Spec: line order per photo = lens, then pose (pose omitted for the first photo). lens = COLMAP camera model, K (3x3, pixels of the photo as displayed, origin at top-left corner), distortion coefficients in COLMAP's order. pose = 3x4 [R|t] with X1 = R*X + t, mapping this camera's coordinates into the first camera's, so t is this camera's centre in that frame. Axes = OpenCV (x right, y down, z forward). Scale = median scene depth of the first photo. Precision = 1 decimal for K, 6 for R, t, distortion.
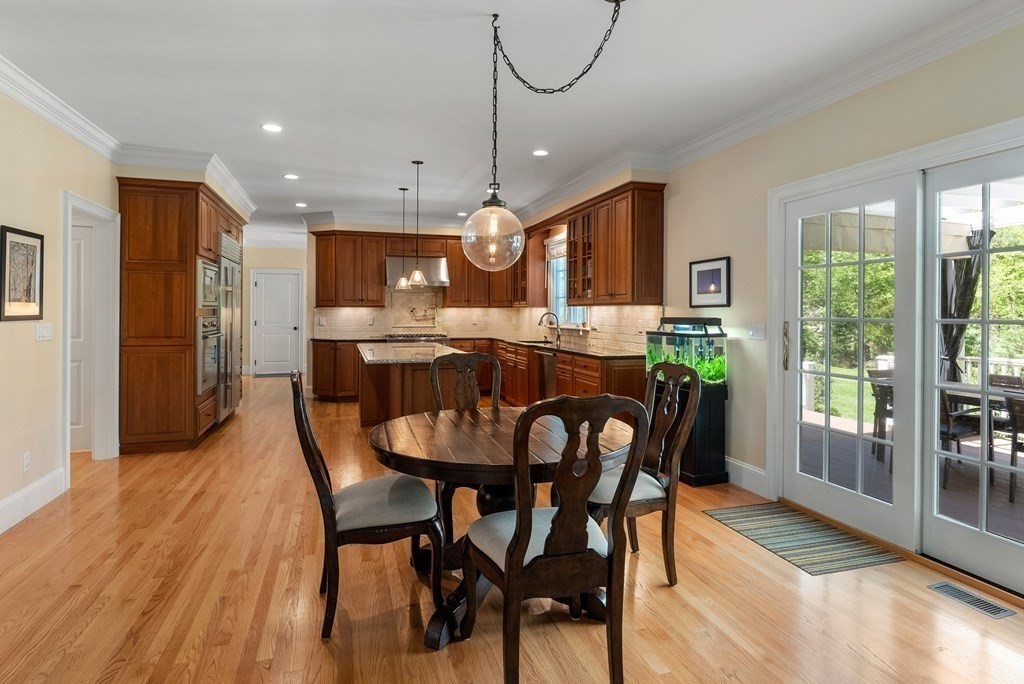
lens RADIAL K [[548.3, 0, 511.9], [0, 548.3, 317.0], [0, 0, 1]] dist [-0.001987, -0.000132]
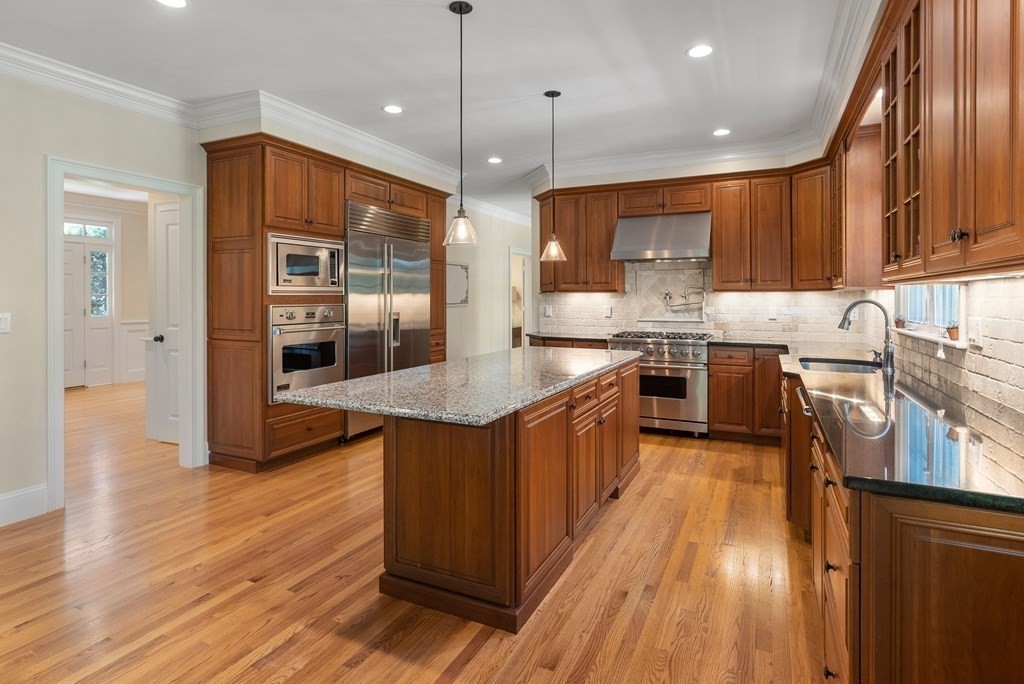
lens RADIAL K [[532.3, 0, 513.9], [0, 532.3, 302.2], [0, 0, 1]] dist [-0.023566, 0.000080]
pose [[0.739170, 0.003709, -0.673508, 0.142953], [-0.004873, 0.999988, 0.000159, -0.005509], [0.673501, 0.003165, 0.739180, 0.490459]]
